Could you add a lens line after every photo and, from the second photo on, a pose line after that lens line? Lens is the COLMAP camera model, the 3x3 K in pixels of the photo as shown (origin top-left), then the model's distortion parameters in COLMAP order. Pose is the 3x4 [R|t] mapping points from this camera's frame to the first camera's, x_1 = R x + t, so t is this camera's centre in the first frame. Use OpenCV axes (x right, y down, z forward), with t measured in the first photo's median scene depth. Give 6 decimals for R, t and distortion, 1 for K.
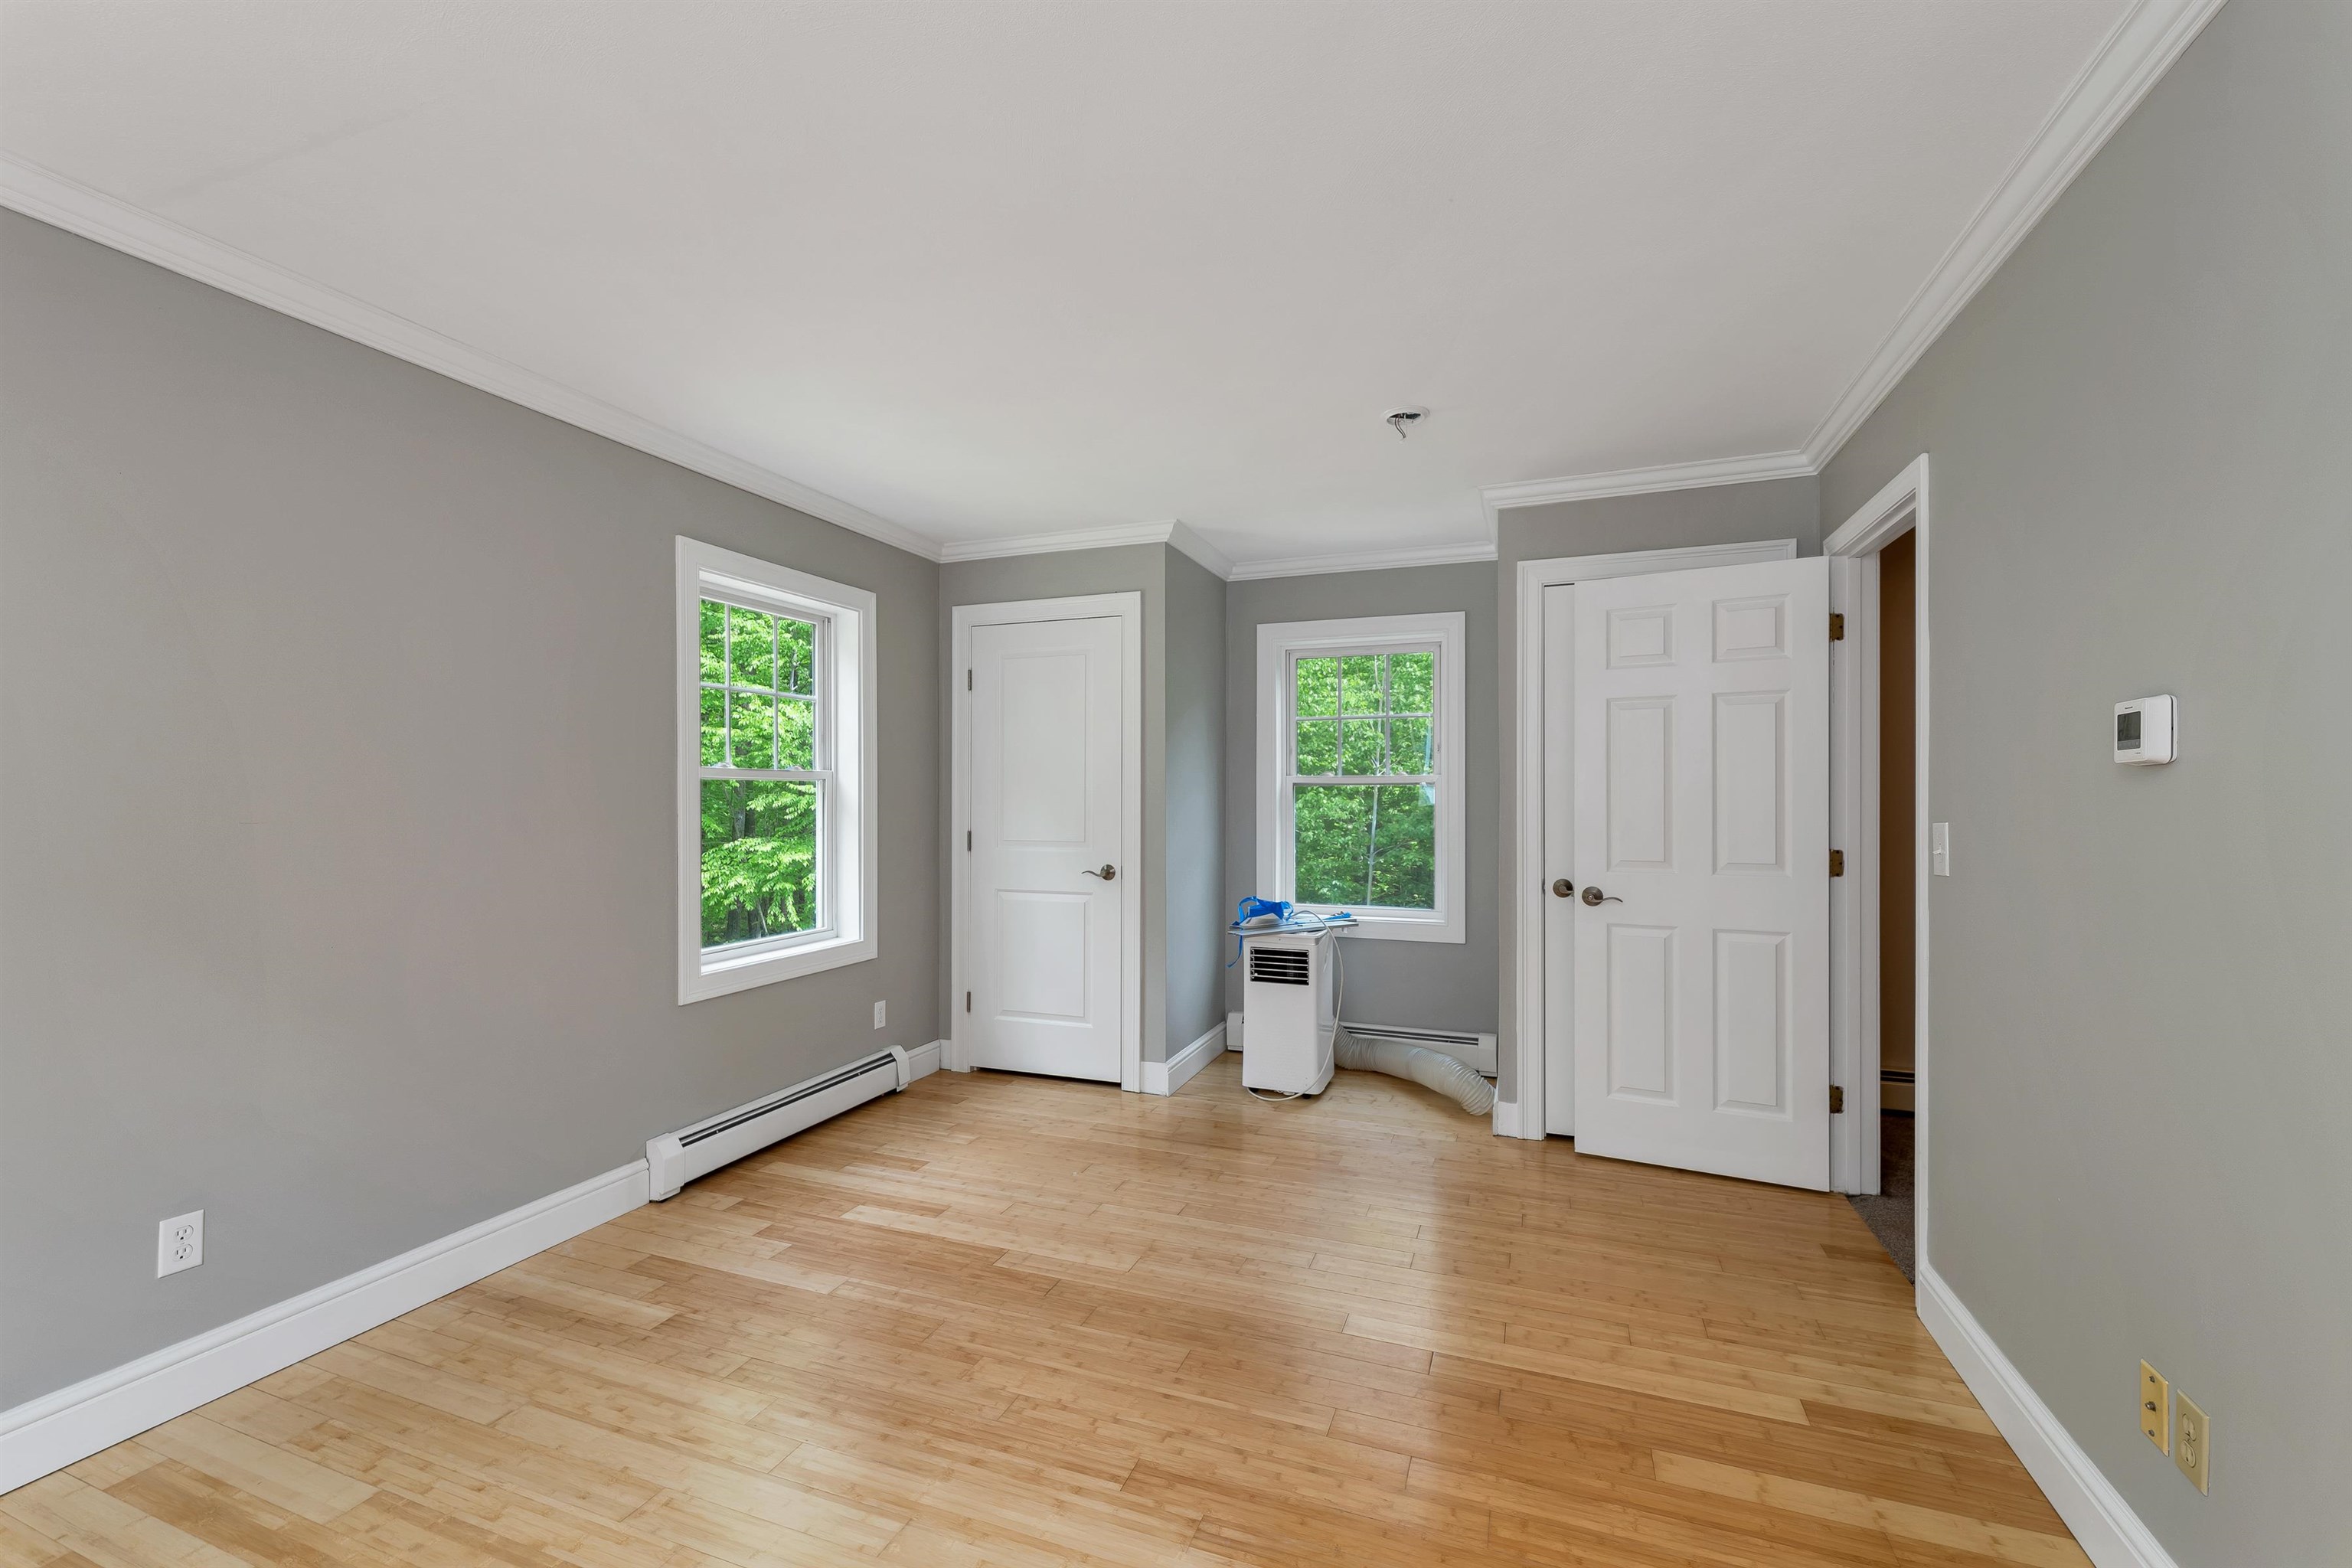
lens RADIAL K [[990.1, 0, 1167.9], [0, 990.1, 796.3], [0, 0, 1]] dist [0.001252, -0.000281]
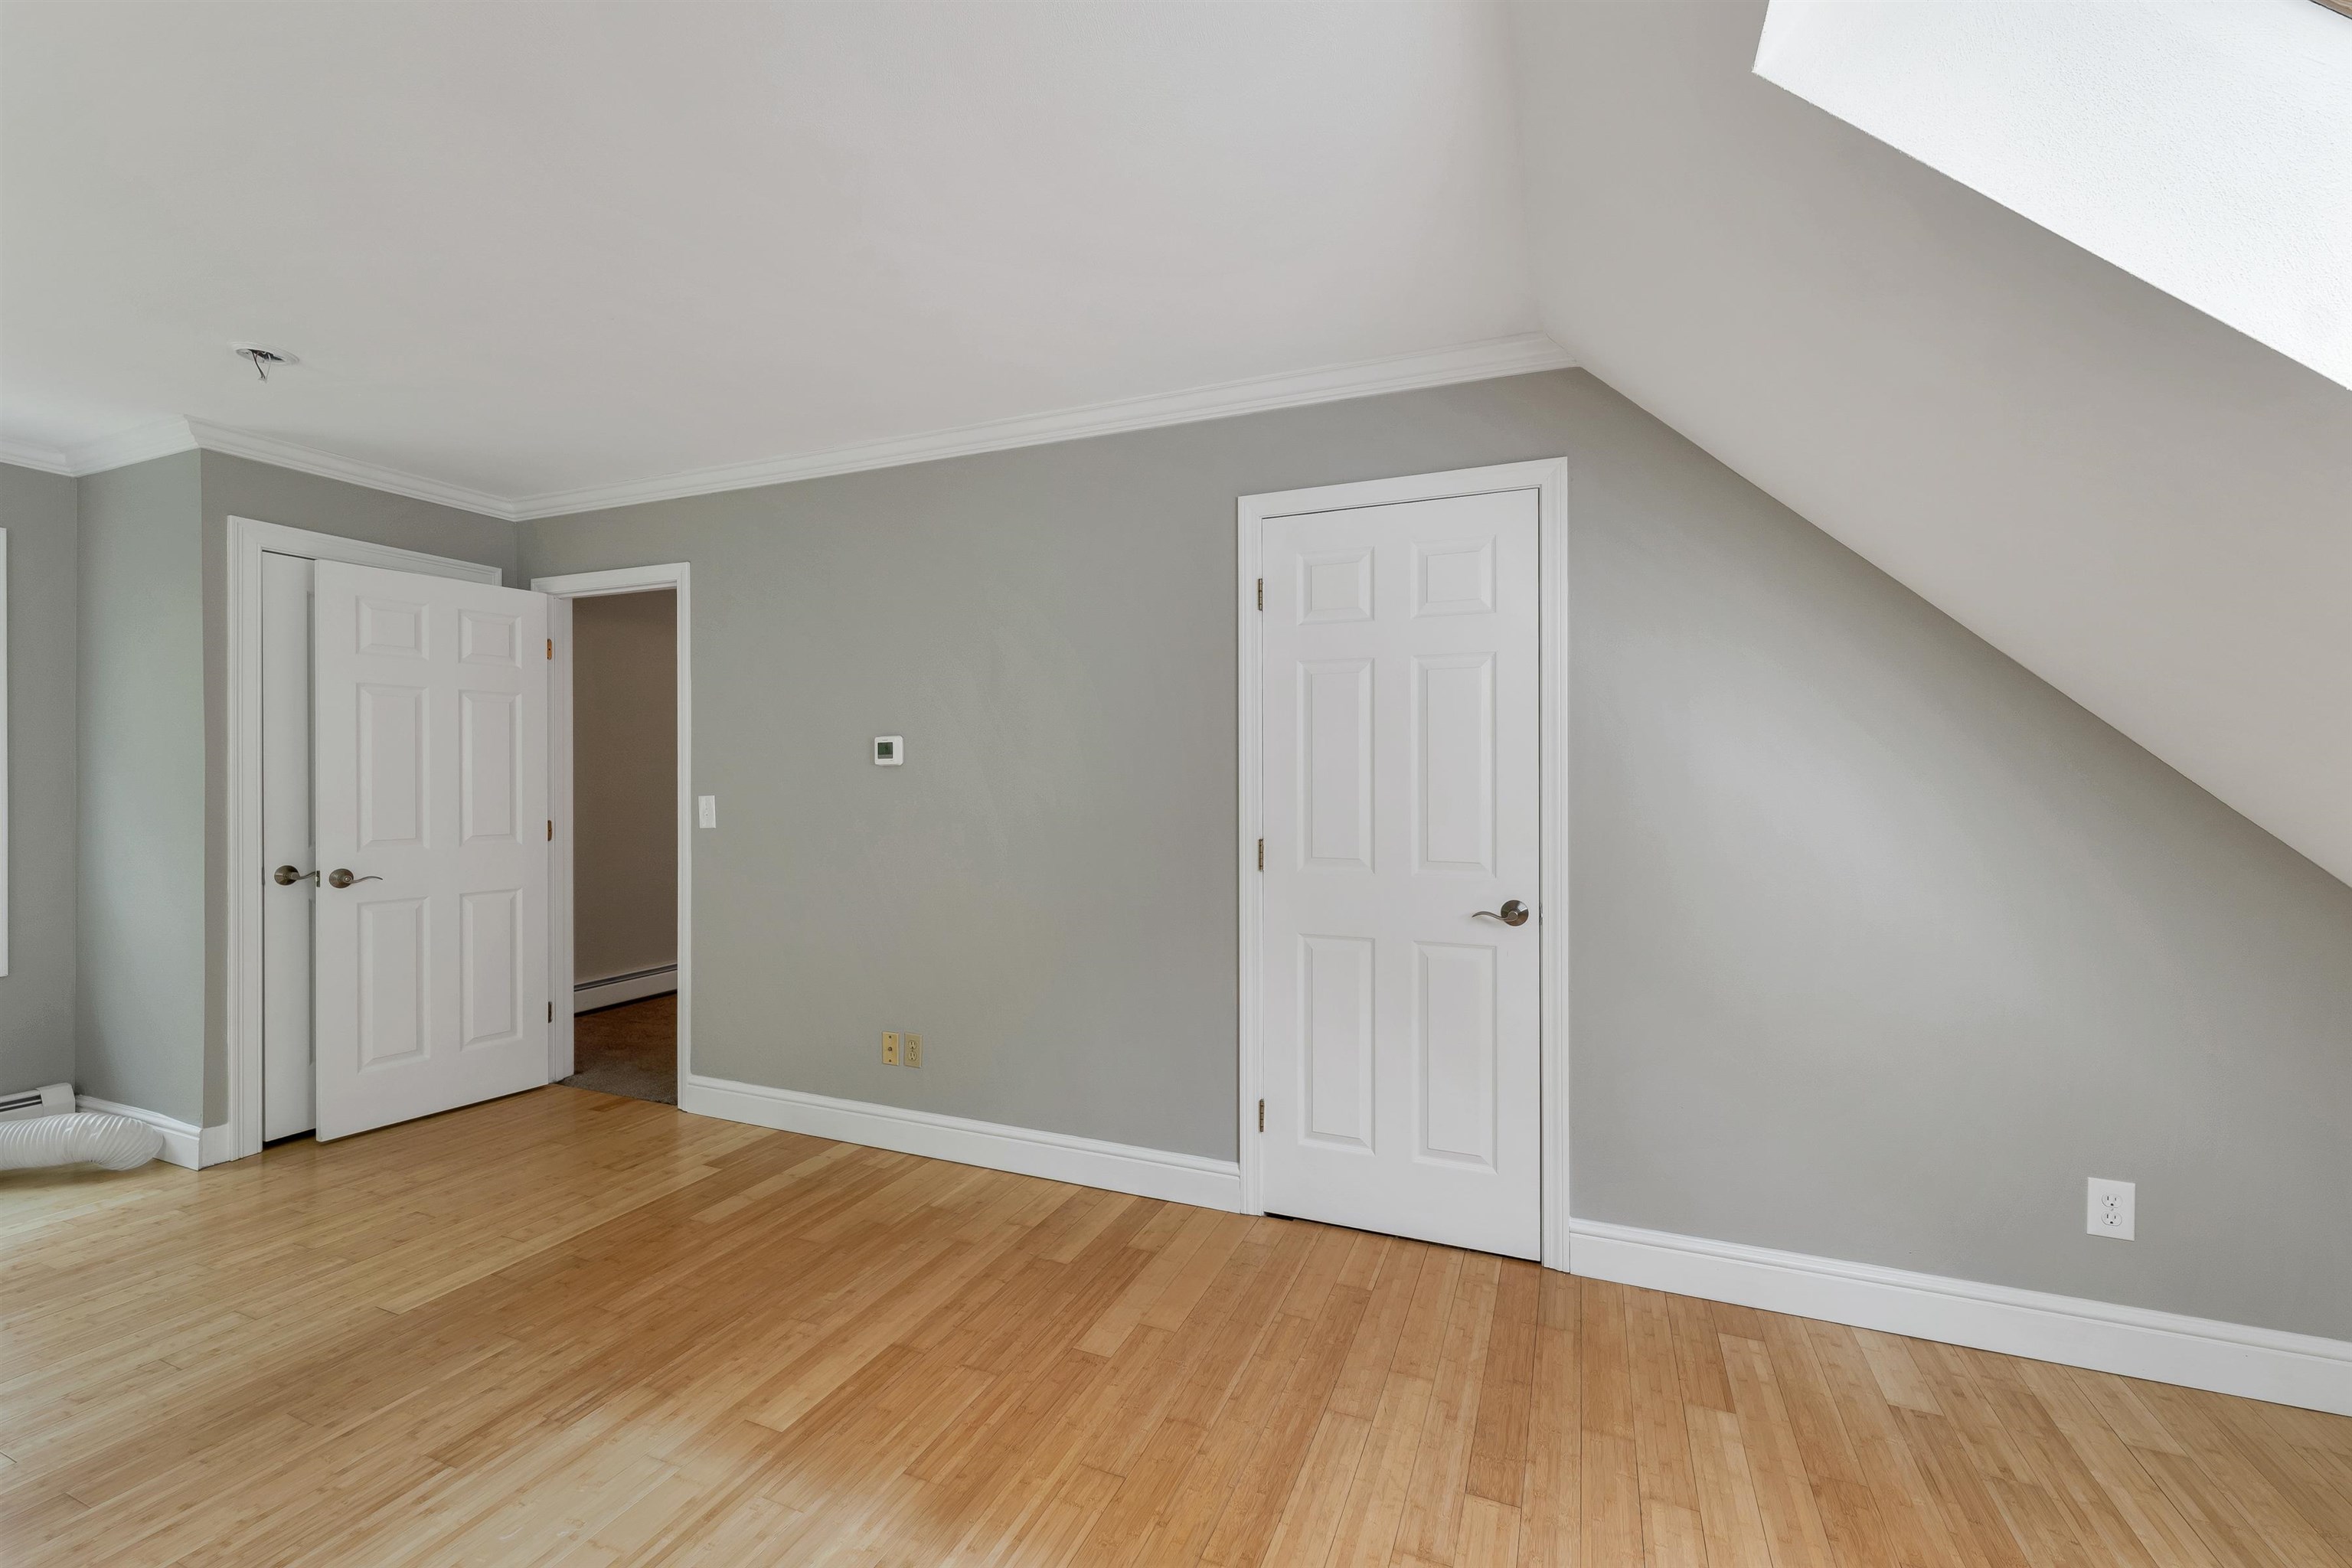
lens RADIAL K [[990.1, 0, 1173.4], [0, 990.1, 774.9], [0, 0, 1]] dist [0.001252, -0.000281]
pose [[0.029749, 0.004798, 0.999546, -0.697697], [-0.001432, 0.999988, -0.004758, -0.001087], [-0.999556, -0.001290, 0.029756, 0.161731]]
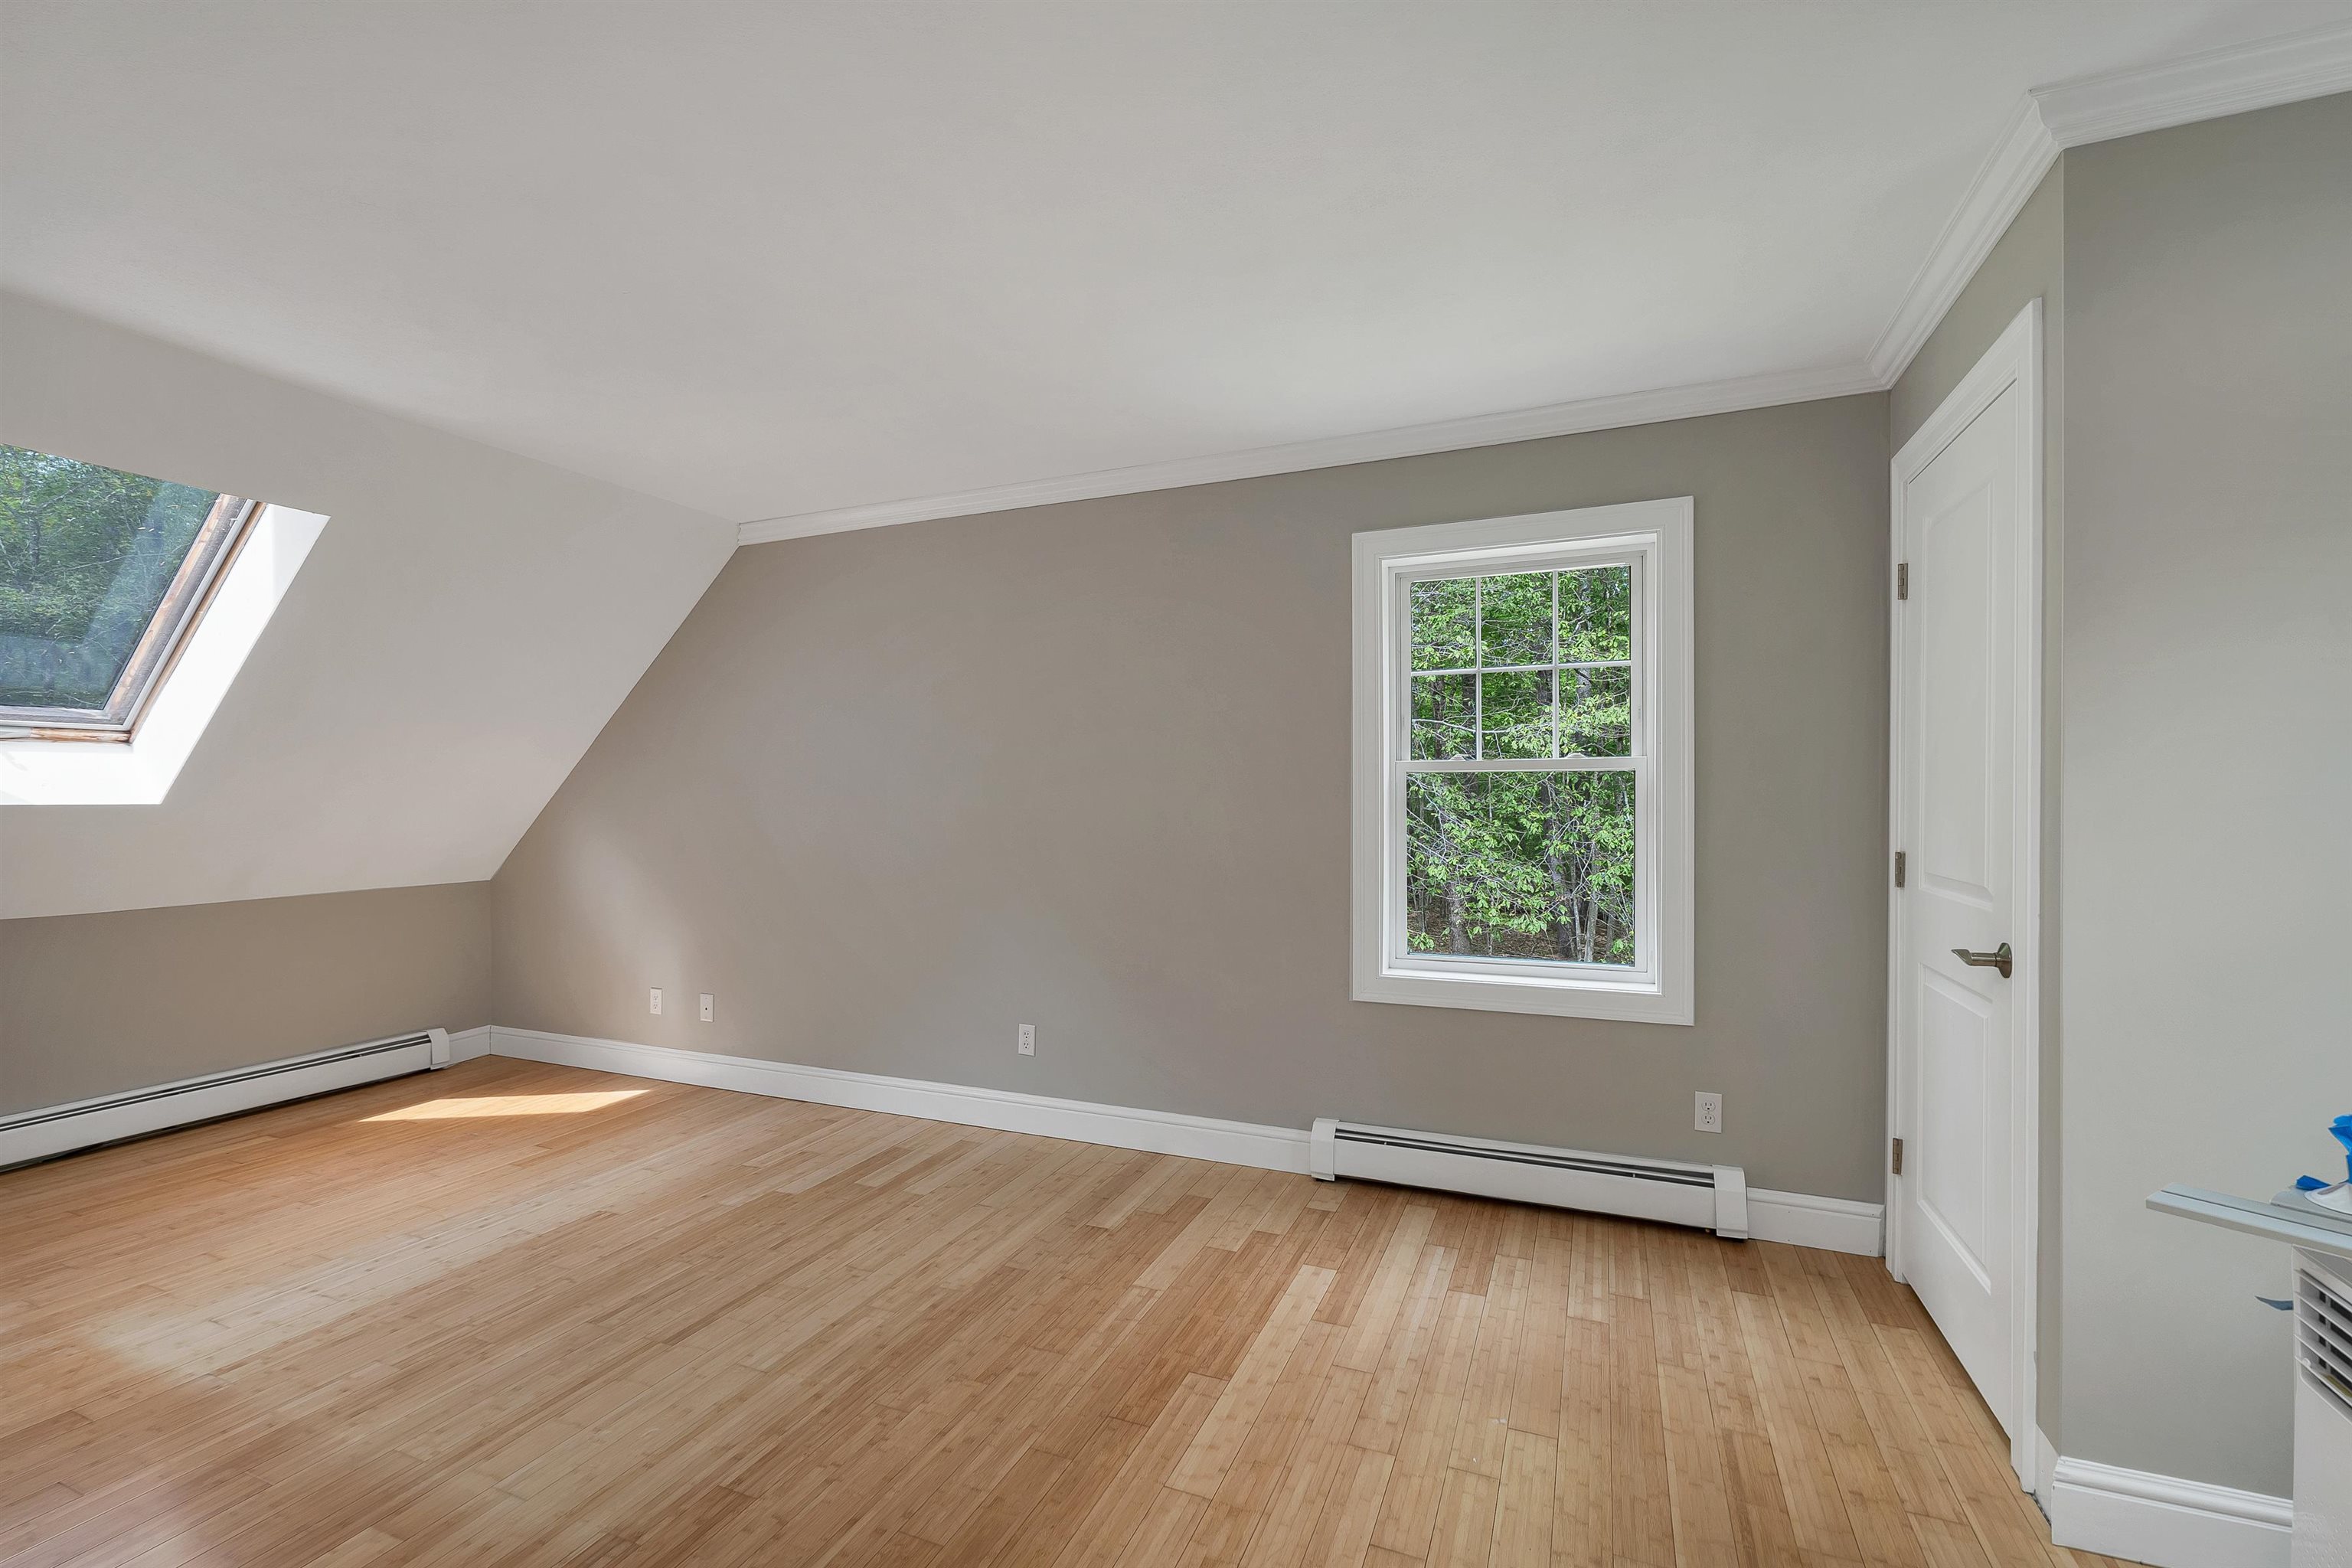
lens RADIAL K [[990.1, 0, 1137.3], [0, 990.1, 790.5], [0, 0, 1]] dist [0.001252, -0.000281]
pose [[-0.044706, -0.008735, -0.998962, 0.631006], [0.004509, 0.999950, -0.008946, 0.005926], [0.998990, -0.004905, -0.044665, 0.988528]]
